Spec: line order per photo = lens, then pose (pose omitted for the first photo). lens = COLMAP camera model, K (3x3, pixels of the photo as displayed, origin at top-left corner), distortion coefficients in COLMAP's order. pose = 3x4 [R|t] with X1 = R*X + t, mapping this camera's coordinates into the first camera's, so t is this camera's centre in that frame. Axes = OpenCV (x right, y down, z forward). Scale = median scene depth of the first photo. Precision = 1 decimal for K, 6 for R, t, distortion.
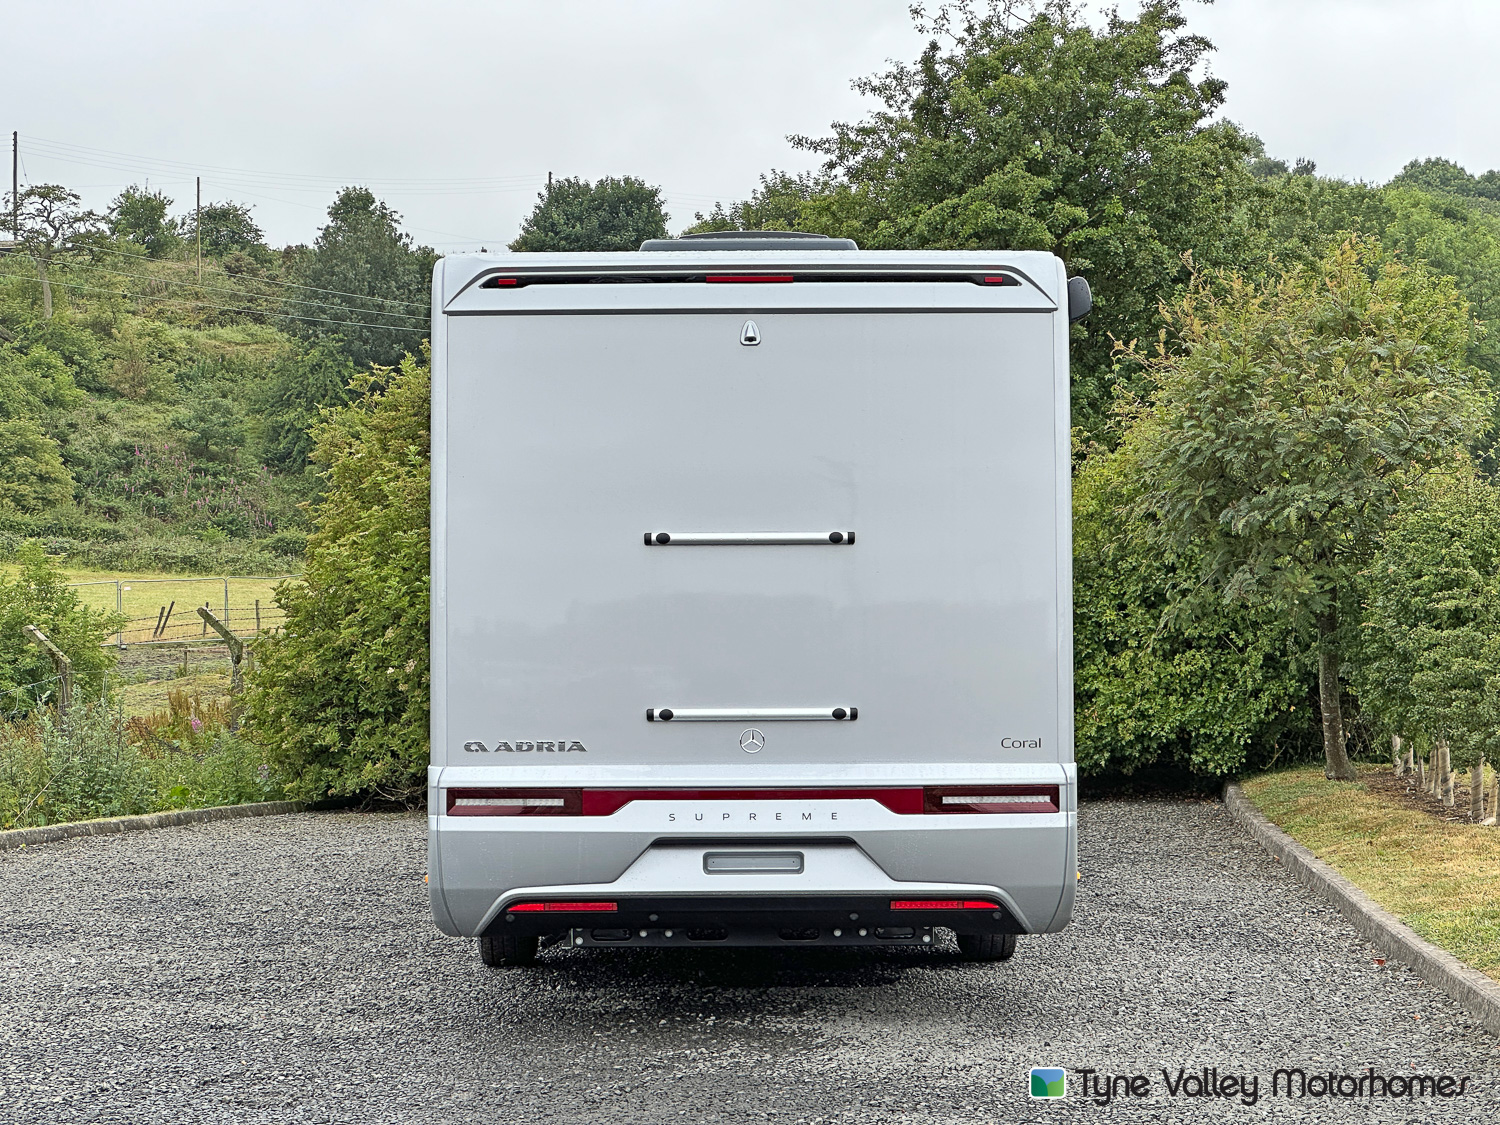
lens RADIAL K [[3372.2, 0, 750.1], [0, 3372.2, 561.9], [0, 0, 1]] dist [-0.241544, 0.000000]
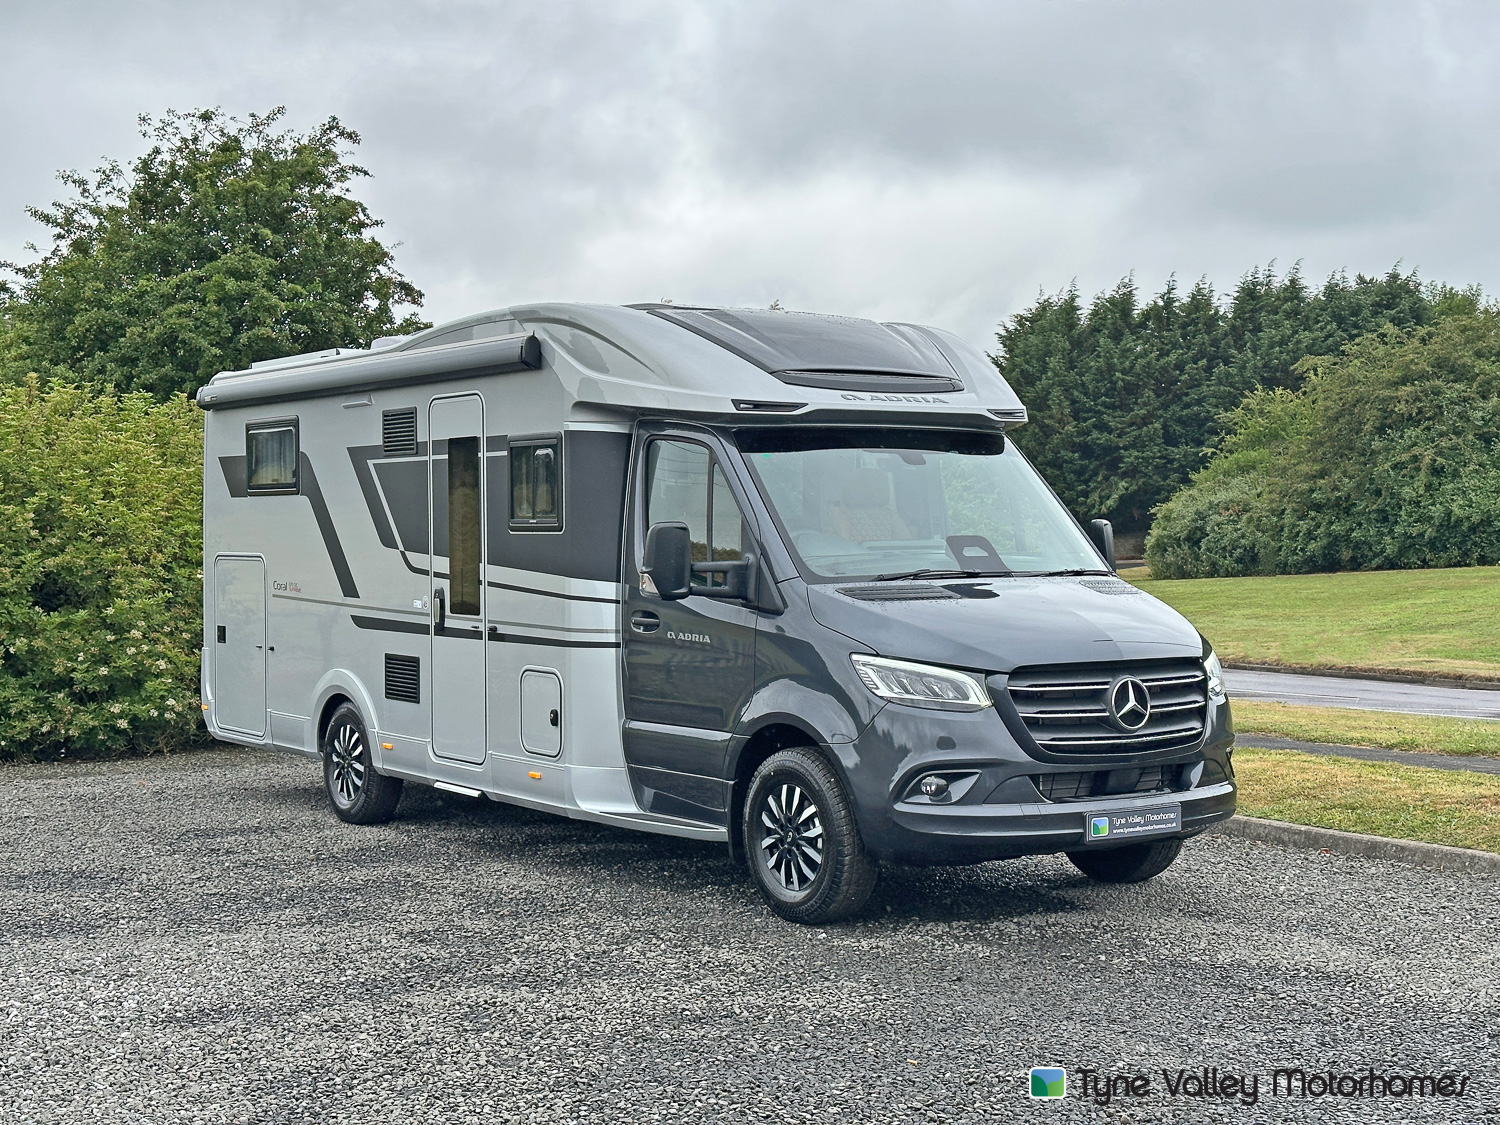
lens RADIAL K [[2085.8, 0, 746.4], [0, 2085.8, 567.4], [0, 0, 1]] dist [0.112981, 0.000000]
pose [[0.858660, -0.002818, 0.512538, -0.461252], [0.003329, 0.999994, -0.000080, 0.017353], [-0.512535, 0.001775, 0.858665, 0.529373]]
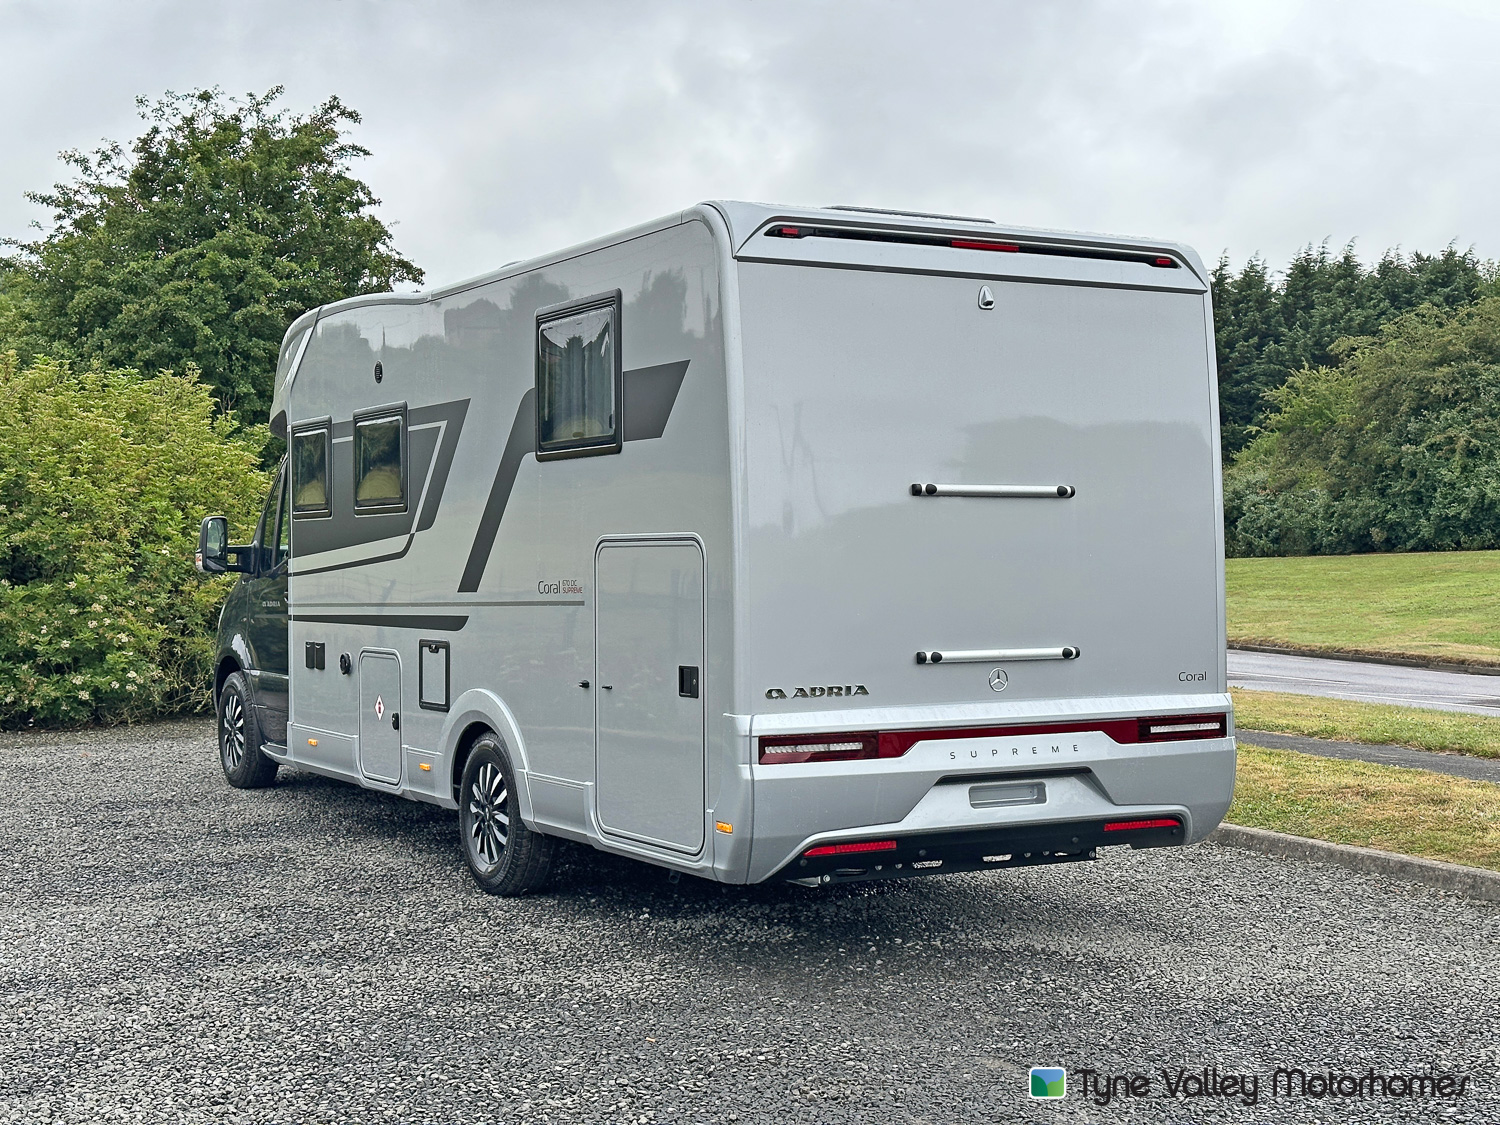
lens RADIAL K [[2085.8, 0, 753.4], [0, 2085.8, 565.5], [0, 0, 1]] dist [0.112981, 0.000000]
pose [[0.874747, 0.000021, 0.484580, -0.388832], [-0.007097, 0.999893, 0.012770, 0.008909], [-0.484528, -0.014610, 0.874654, 0.459810]]
